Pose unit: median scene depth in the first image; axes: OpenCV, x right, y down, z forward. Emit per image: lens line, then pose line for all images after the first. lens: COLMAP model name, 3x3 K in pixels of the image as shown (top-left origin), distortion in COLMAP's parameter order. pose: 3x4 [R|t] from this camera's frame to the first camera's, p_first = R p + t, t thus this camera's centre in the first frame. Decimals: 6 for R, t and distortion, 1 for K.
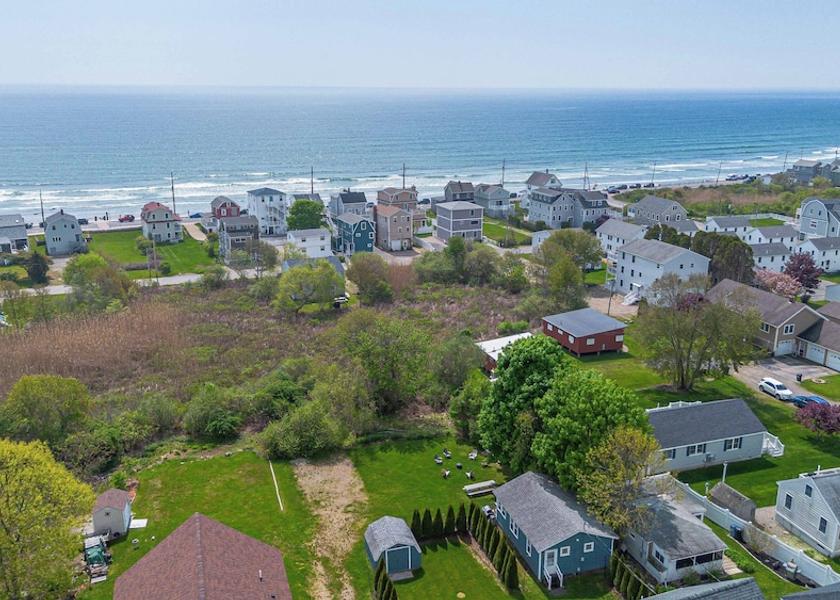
lens RADIAL K [[748.4, 0, 419.8], [0, 748.4, 303.2], [0, 0, 1]] dist [0.087425, -0.113267]
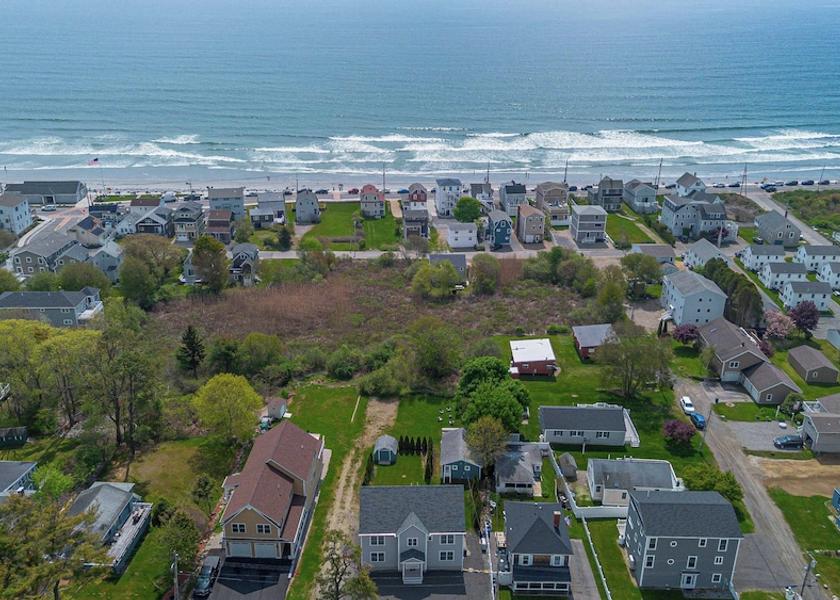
lens RADIAL K [[748.4, 0, 417.3], [0, 748.4, 300.2], [0, 0, 1]] dist [0.087425, -0.113267]
pose [[0.934906, 0.139526, -0.326319, 0.428593], [-0.099560, 0.985665, 0.136206, -0.246134], [0.340645, -0.094851, 0.935395, -0.576201]]
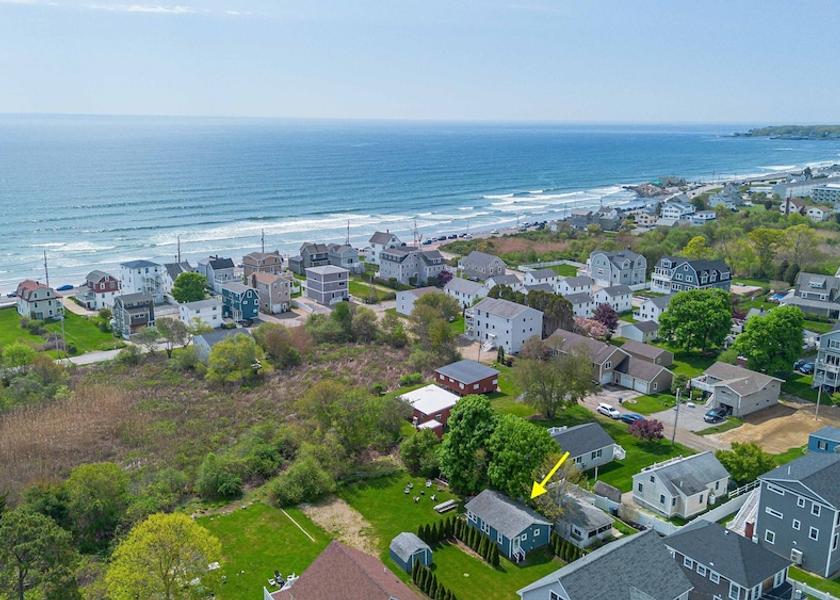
lens RADIAL K [[748.4, 0, 420.6], [0, 748.4, 297.1], [0, 0, 1]] dist [0.087425, -0.113267]
pose [[0.960556, -0.058042, 0.271961, -0.246180], [0.069712, 0.997006, -0.033441, -0.078403], [-0.269206, 0.051081, 0.961727, -0.283738]]
